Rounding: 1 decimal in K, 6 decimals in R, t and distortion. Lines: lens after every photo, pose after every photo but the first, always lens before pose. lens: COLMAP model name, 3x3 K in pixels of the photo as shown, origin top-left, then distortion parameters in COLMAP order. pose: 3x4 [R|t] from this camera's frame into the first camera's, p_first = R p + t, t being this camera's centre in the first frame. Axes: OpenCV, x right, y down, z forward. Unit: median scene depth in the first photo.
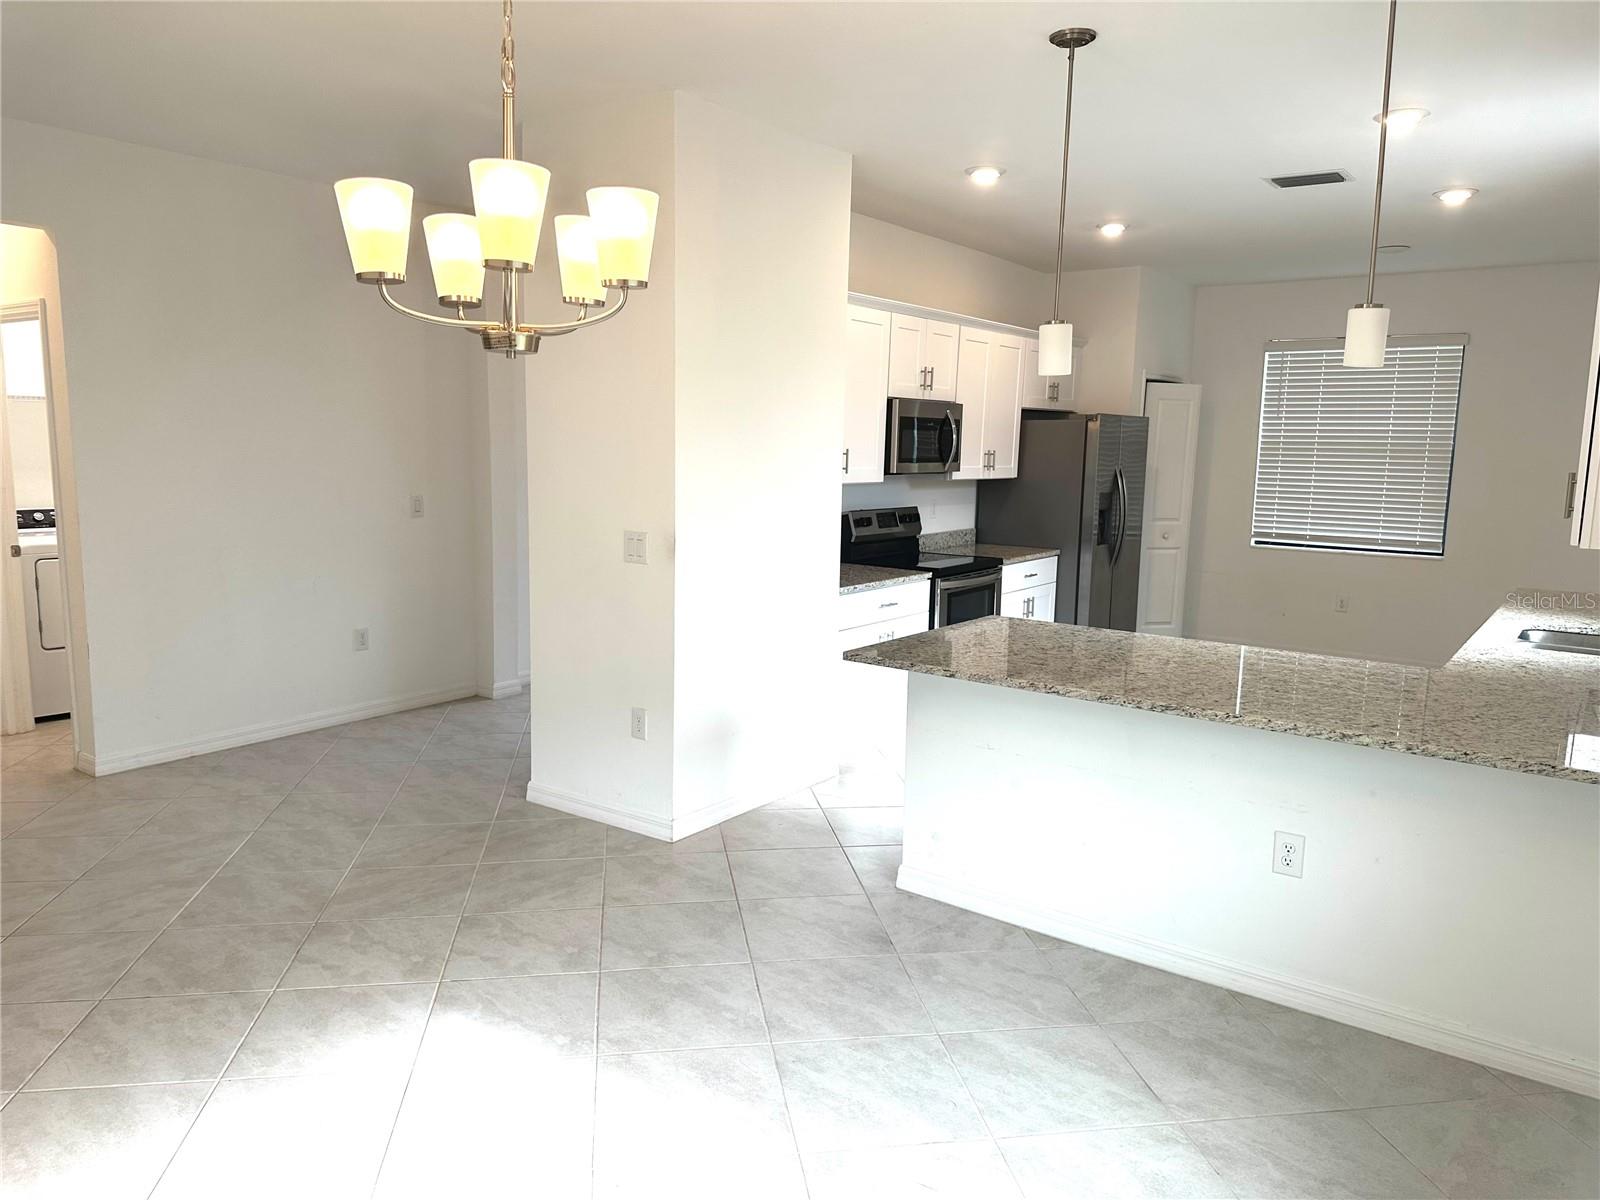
lens RADIAL K [[1112.3, 0, 751.2], [0, 1112.3, 607.8], [0, 0, 1]] dist [0.075508, -0.209150]
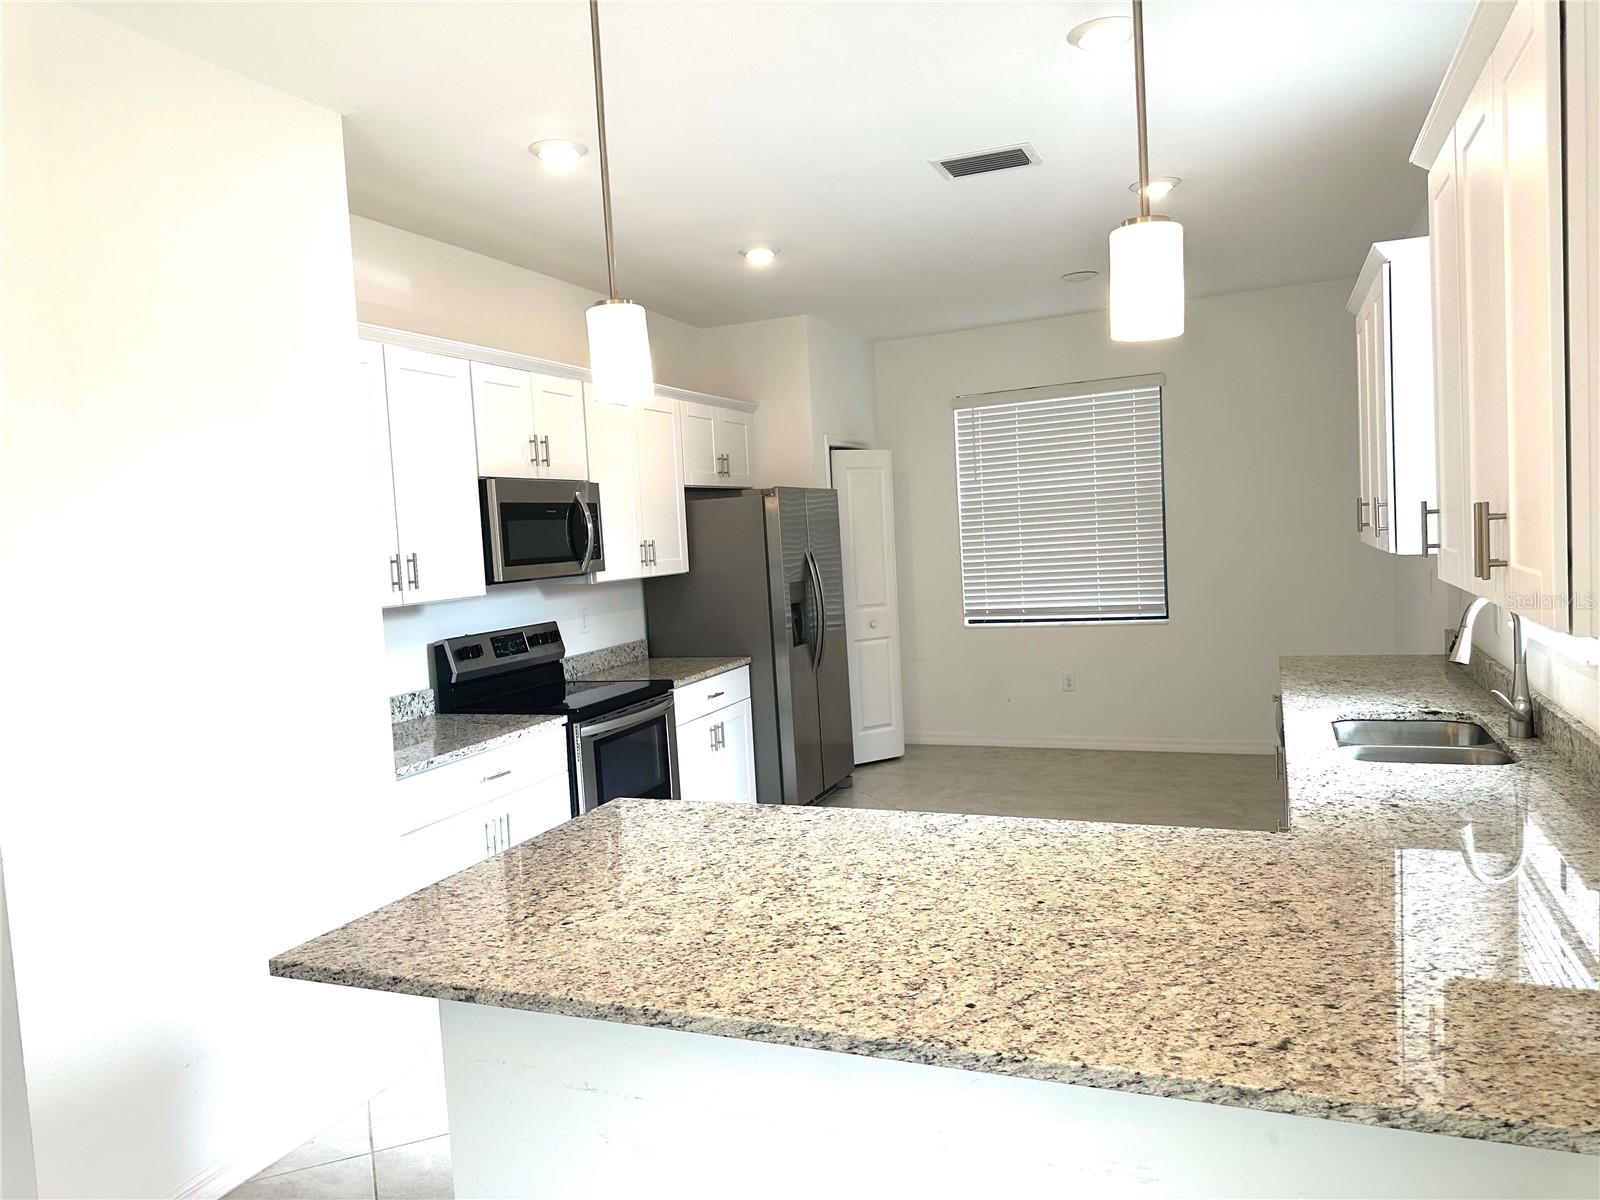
lens RADIAL K [[1113.4, 0, 800.0], [0, 1113.4, 600.0], [0, 0, 1]] dist [-0.000399, -0.126901]
pose [[0.956781, -0.088208, 0.277110, 0.099979], [0.113447, 0.990604, -0.076377, -0.029453], [-0.267770, 0.104514, 0.957798, 0.238695]]
